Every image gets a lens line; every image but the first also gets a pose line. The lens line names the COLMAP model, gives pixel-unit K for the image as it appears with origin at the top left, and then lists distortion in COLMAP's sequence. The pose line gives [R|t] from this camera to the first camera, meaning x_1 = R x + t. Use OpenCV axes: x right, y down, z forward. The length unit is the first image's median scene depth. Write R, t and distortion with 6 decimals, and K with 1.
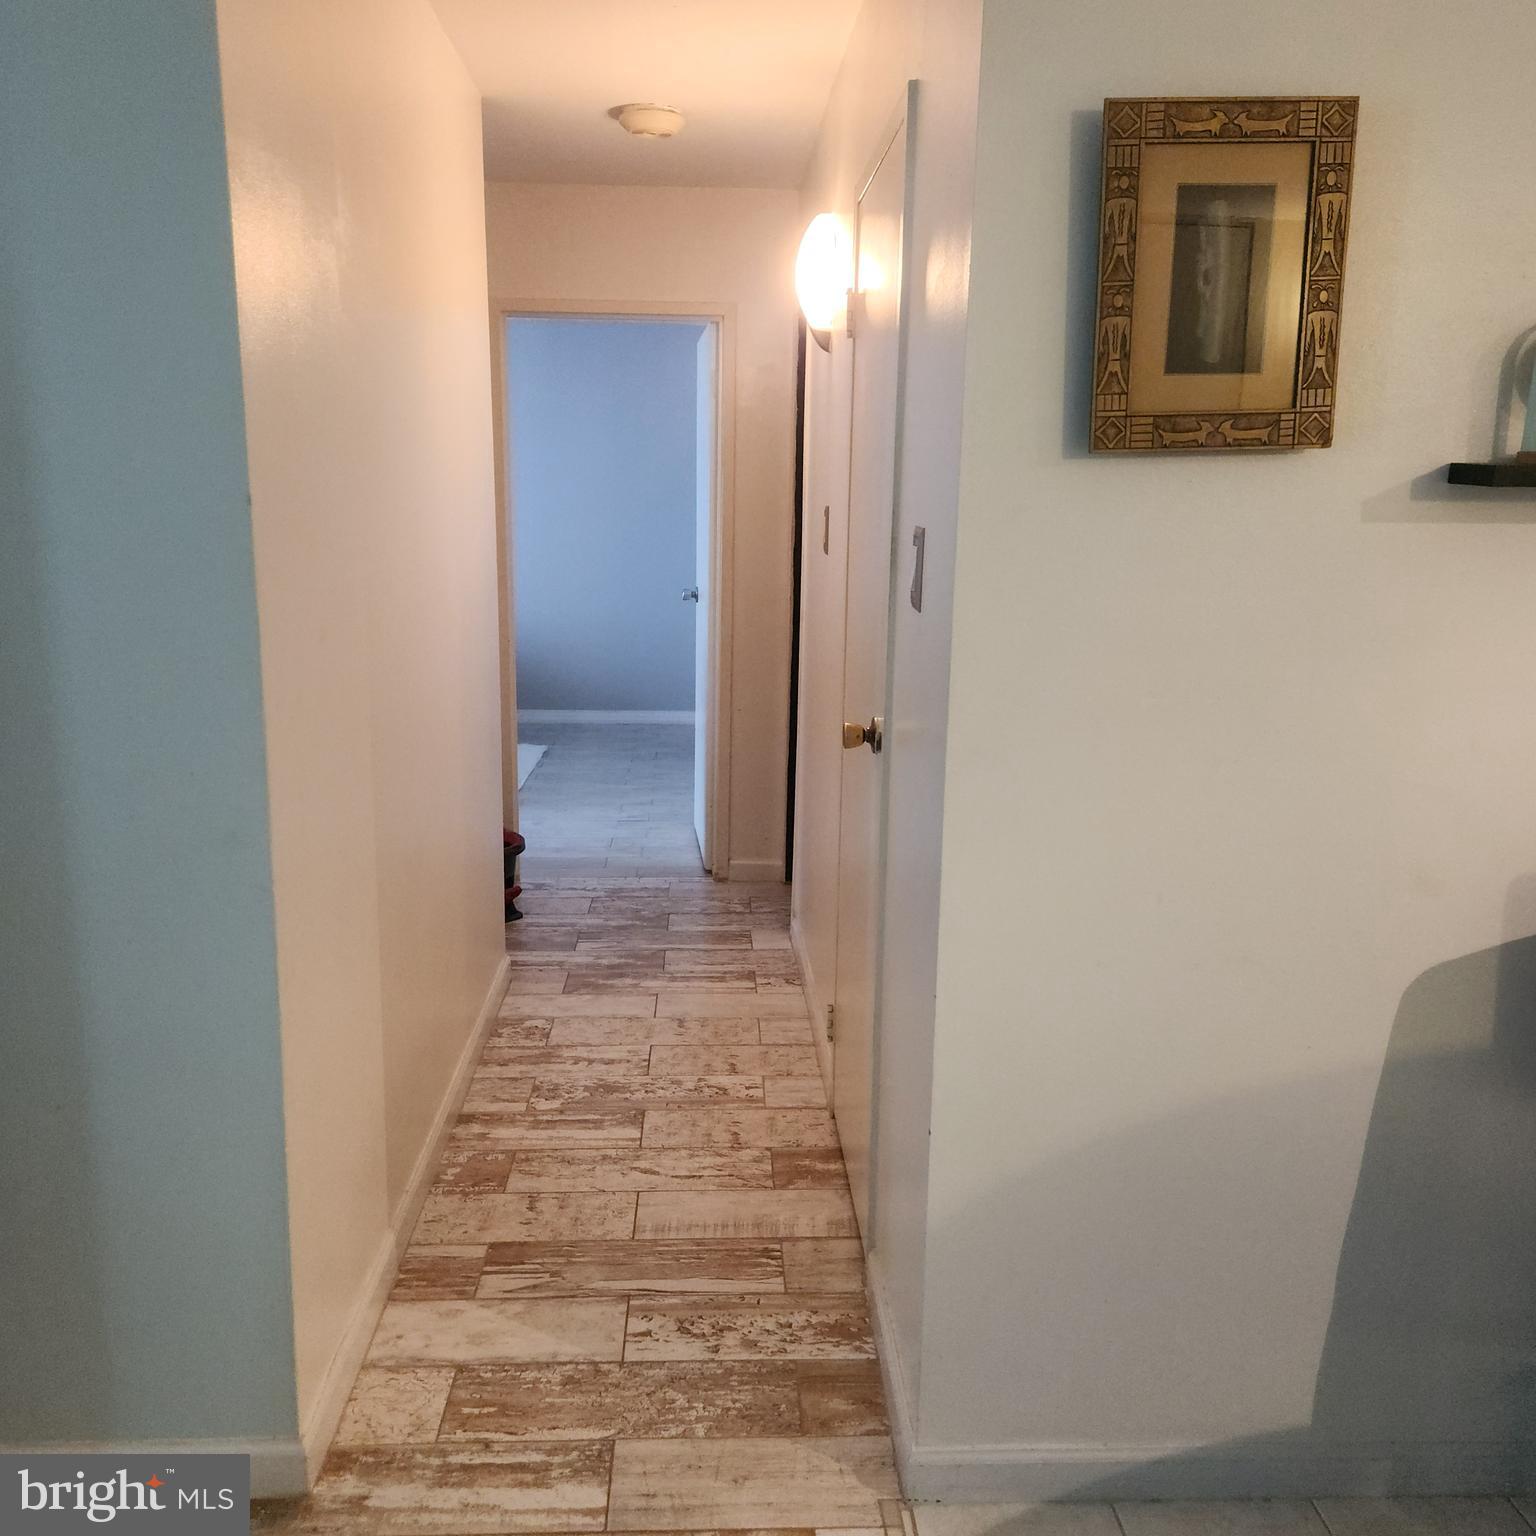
lens RADIAL K [[1367.8, 0, 777.5], [0, 1367.8, 764.9], [0, 0, 1]] dist [0.080711, -0.067794]
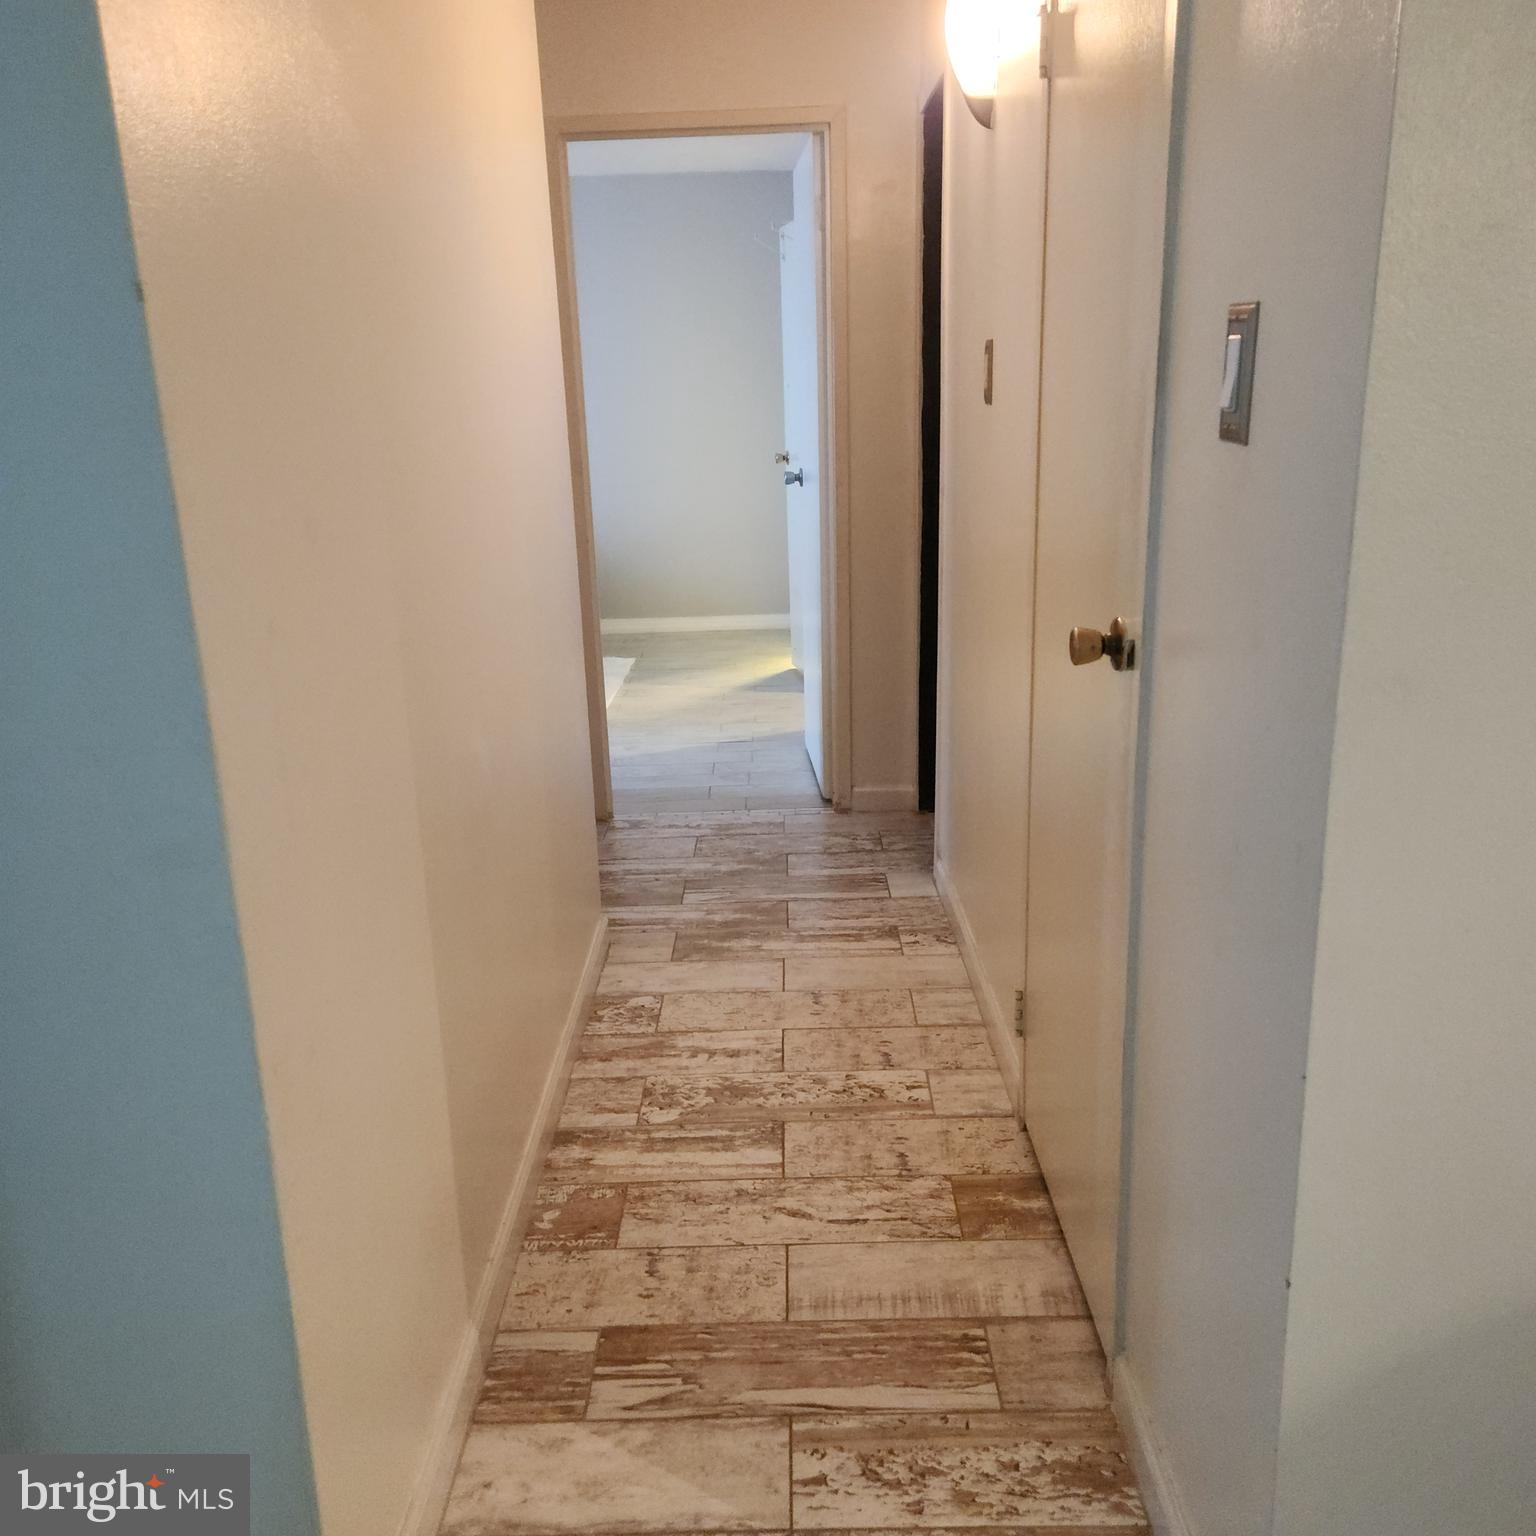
lens RADIAL K [[1358.7, 0, 774.3], [0, 1358.7, 793.9], [0, 0, 1]] dist [0.098235, -0.113955]
pose [[0.997394, -0.030379, -0.065440, -0.045159], [0.036443, 0.994946, 0.093560, -0.013043], [0.062267, -0.095701, 0.993461, 0.233612]]
